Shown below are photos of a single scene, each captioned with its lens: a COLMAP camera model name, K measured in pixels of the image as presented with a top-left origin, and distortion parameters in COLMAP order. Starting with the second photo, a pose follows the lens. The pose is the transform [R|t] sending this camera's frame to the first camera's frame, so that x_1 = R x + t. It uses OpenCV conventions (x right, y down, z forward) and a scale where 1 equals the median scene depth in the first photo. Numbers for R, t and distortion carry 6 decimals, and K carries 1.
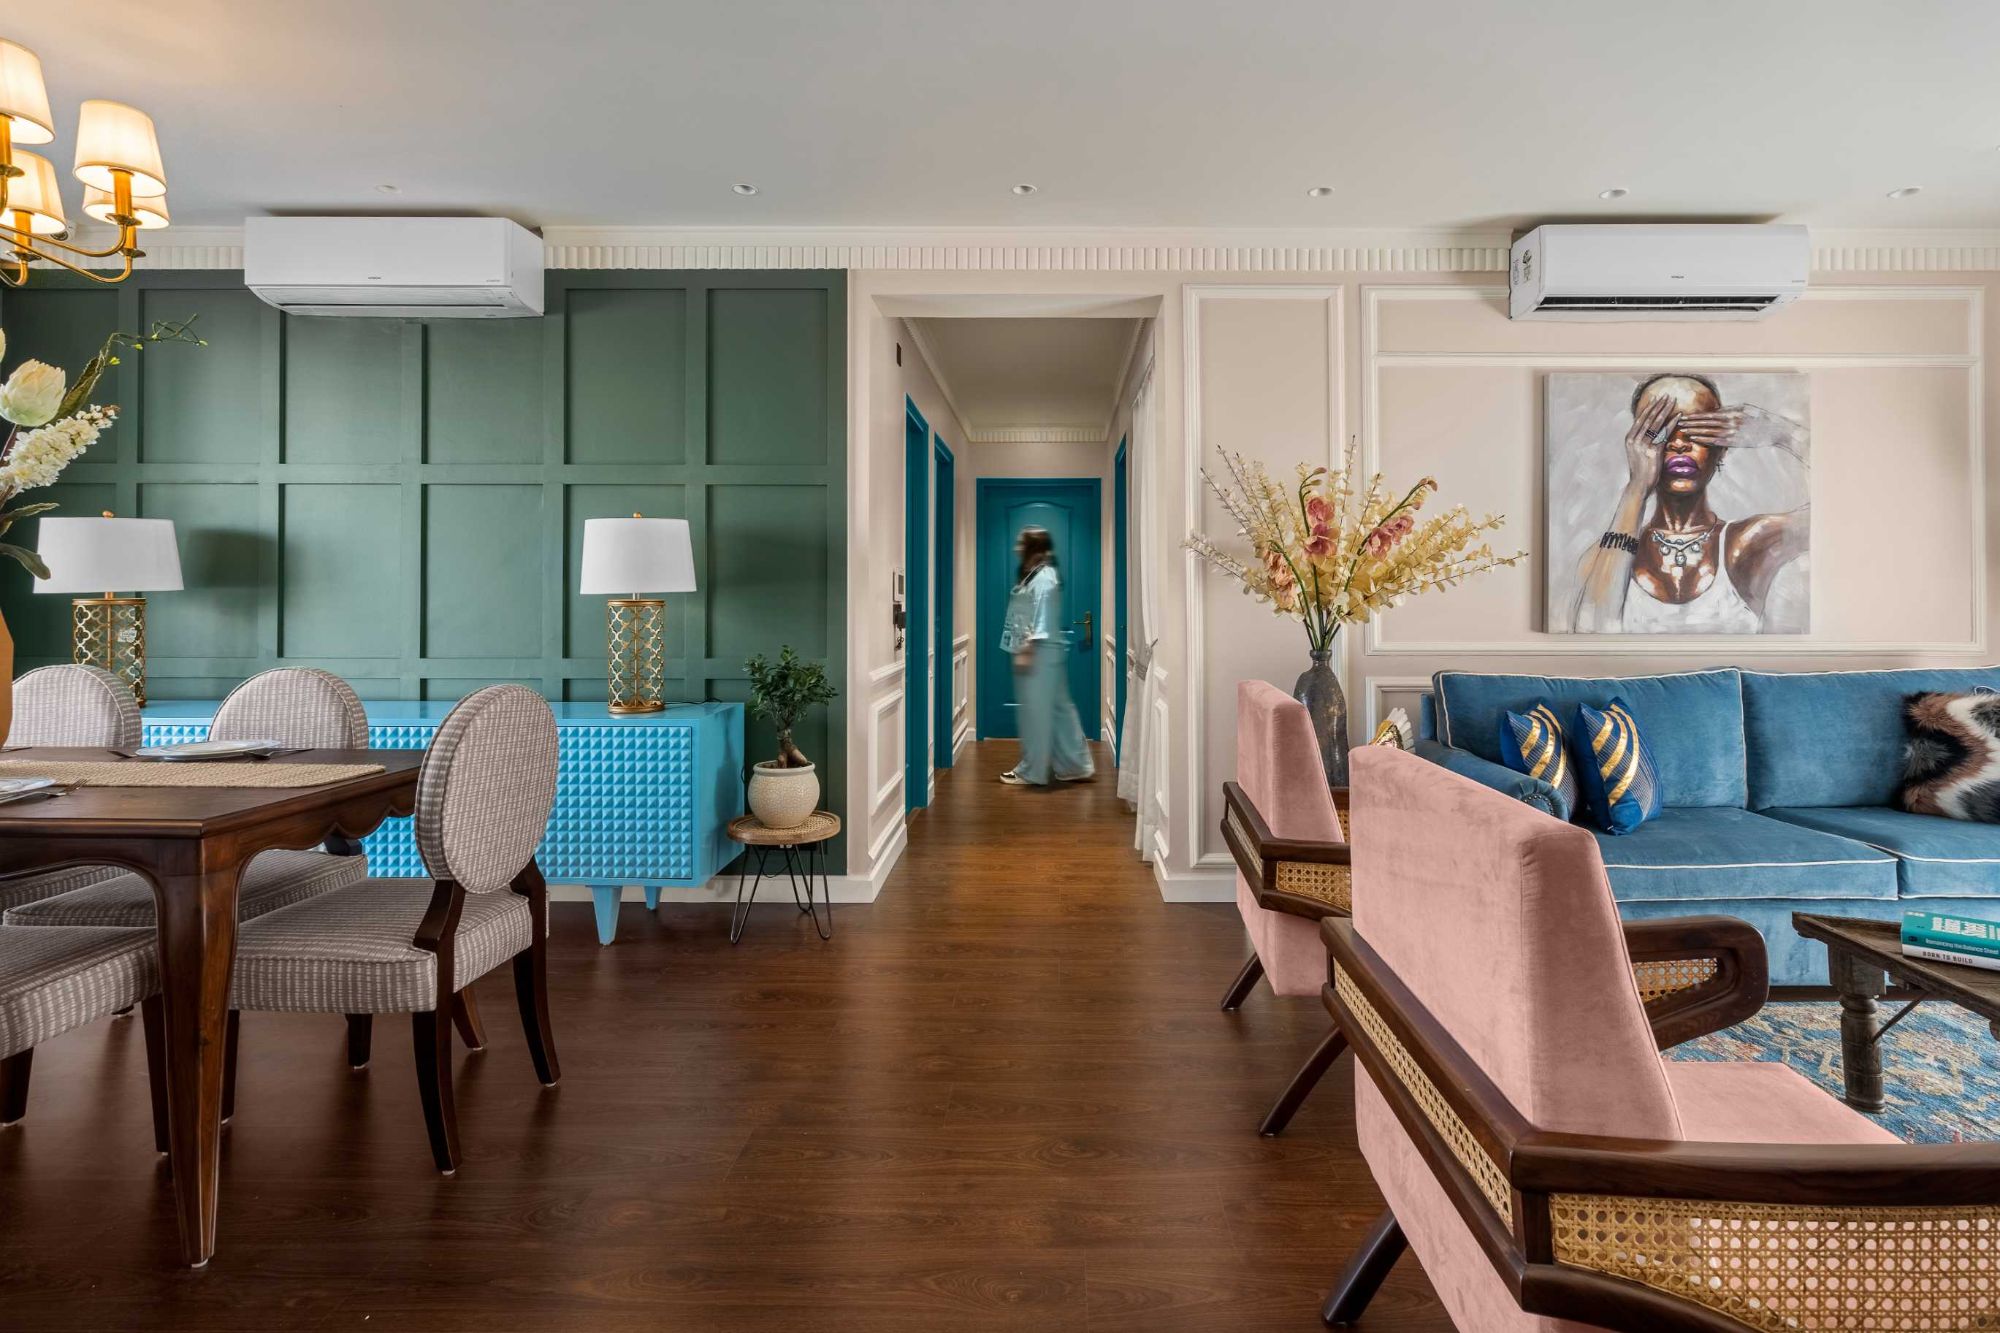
lens RADIAL K [[959.1, 0, 1032.4], [0, 959.1, 582.2], [0, 0, 1]] dist [0.000504, 0.001081]
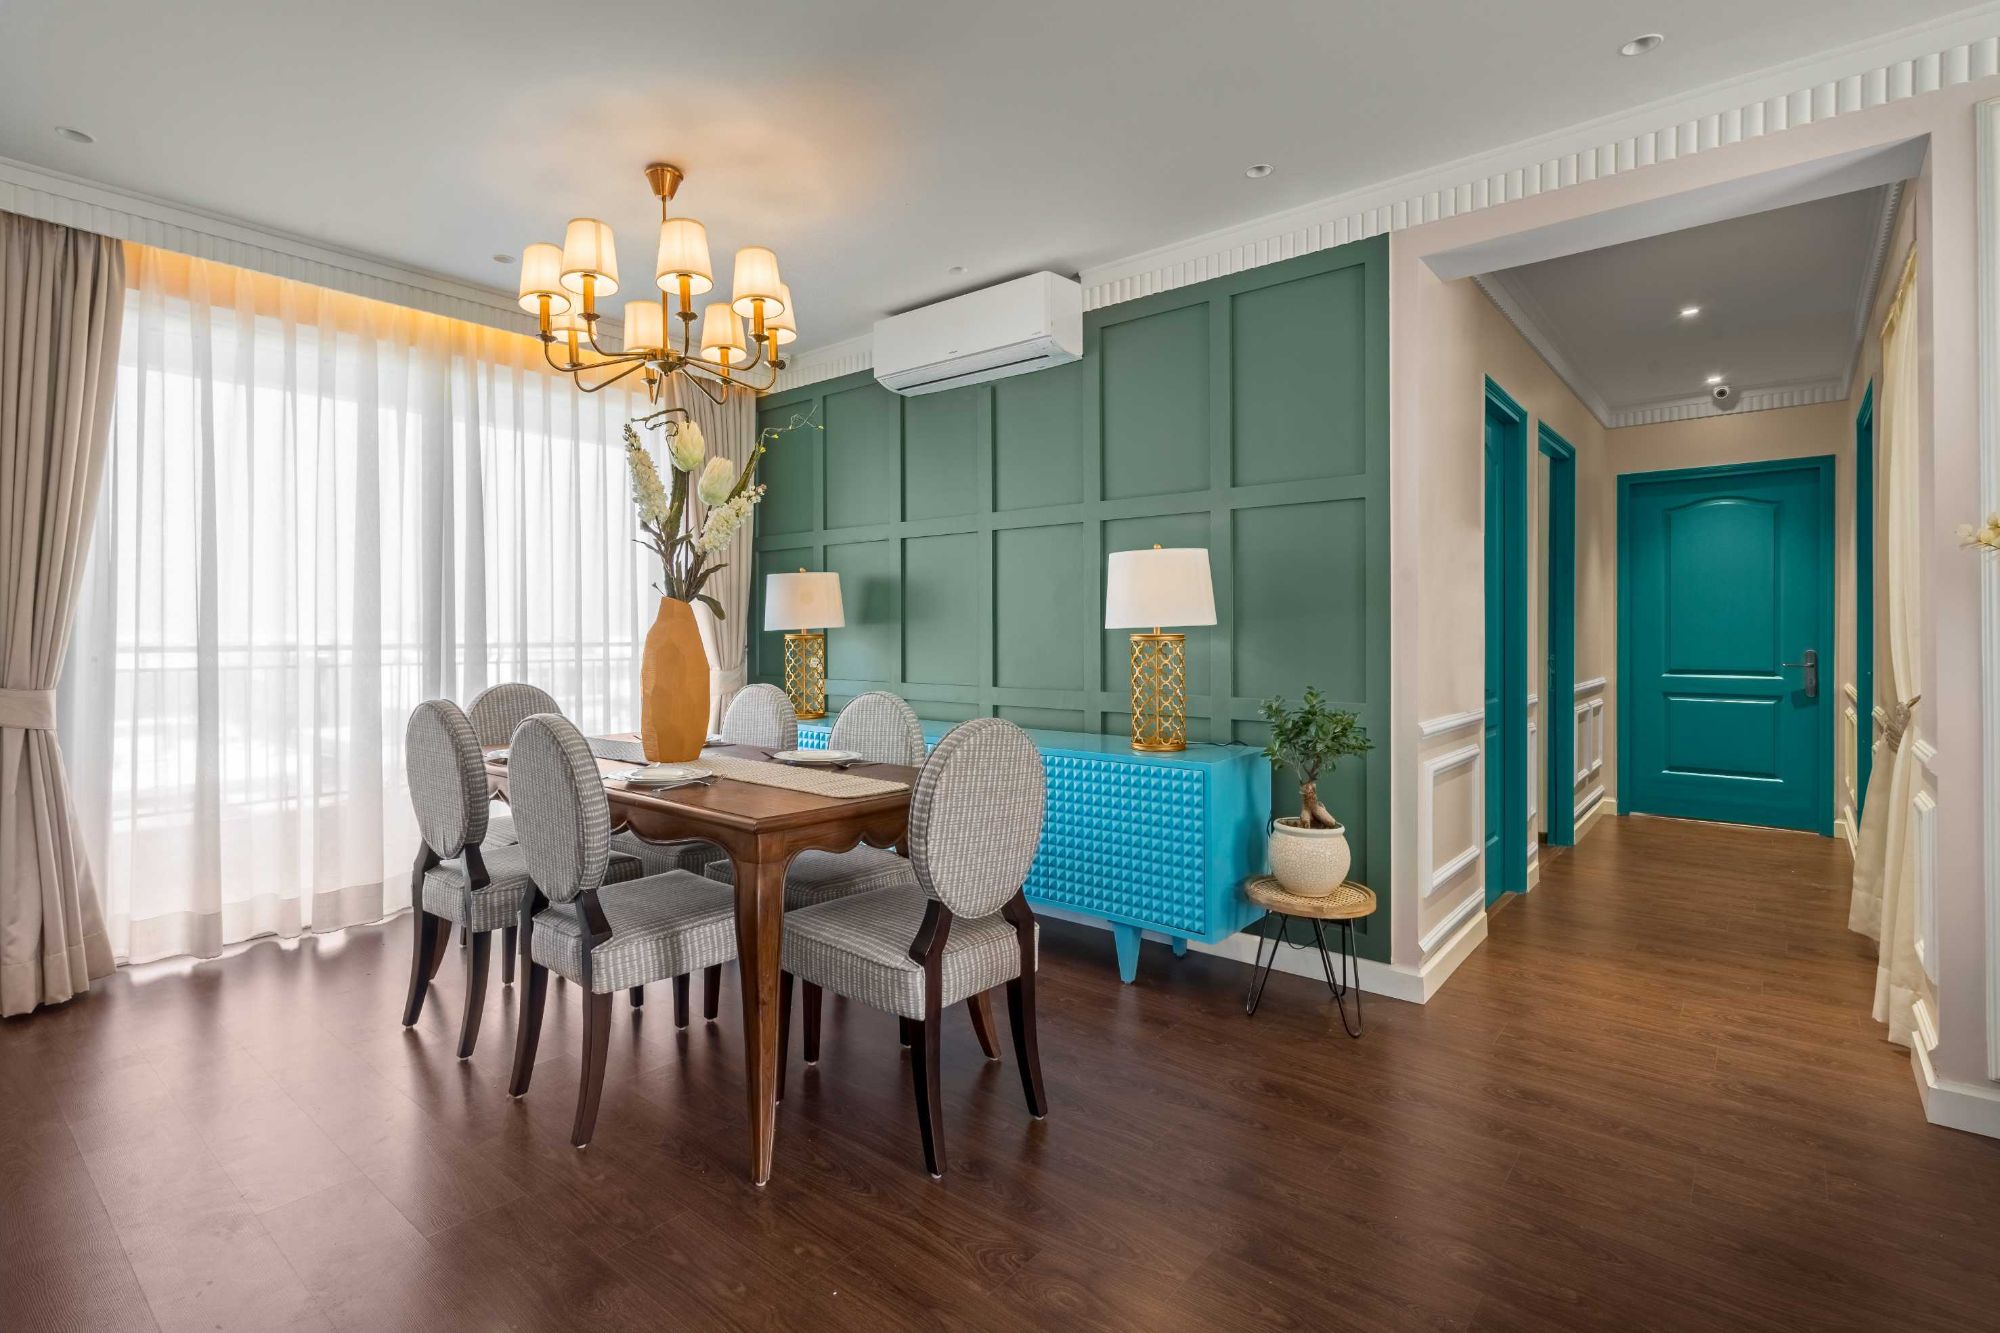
lens RADIAL K [[959.1, 0, 964.6], [0, 959.1, 636.3], [0, 0, 1]] dist [0.000504, 0.001081]
pose [[0.769249, -0.000530, -0.638949, 0.055174], [0.014706, 0.999749, 0.016877, 0.001271], [0.638780, -0.022379, 0.769064, 0.131241]]
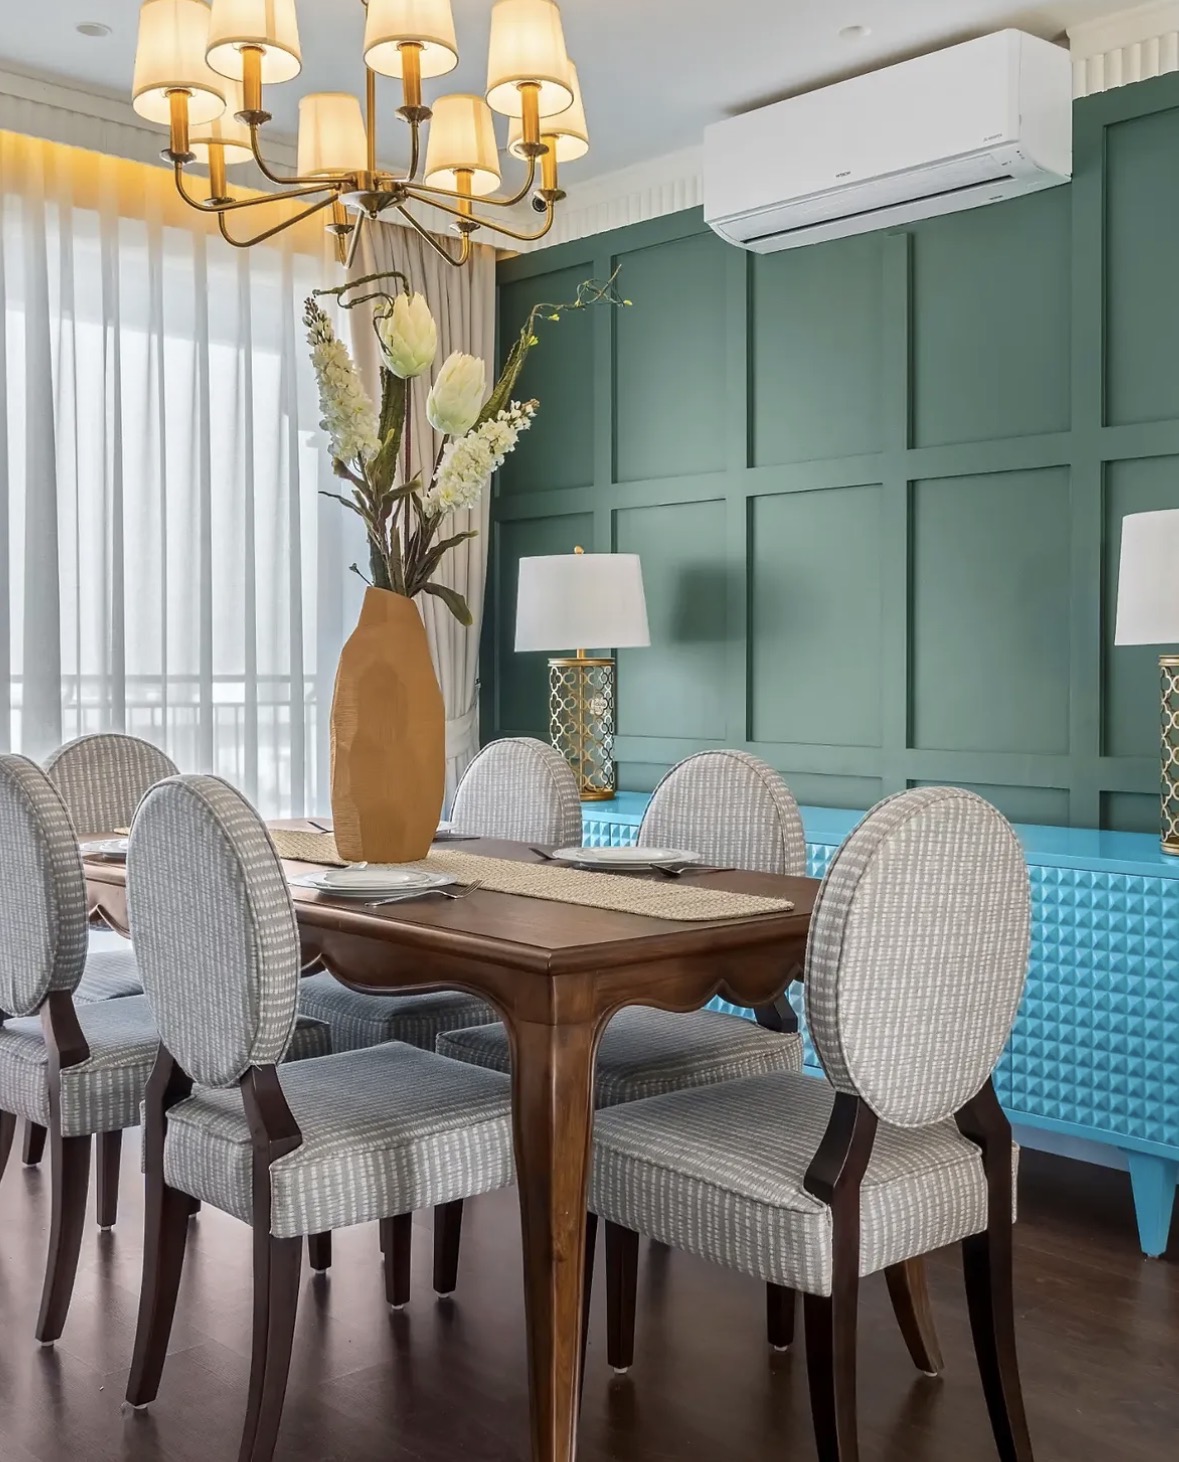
lens RADIAL K [[1634.2, 0, 688.5], [0, 1634.2, 695.7], [0, 0, 1]] dist [0.014848, 0.000000]
pose [[0.720542, 0.011617, -0.693314, 0.029108], [0.009103, 0.999615, 0.026209, 0.014145], [0.693351, -0.025196, 0.720159, 0.103878]]
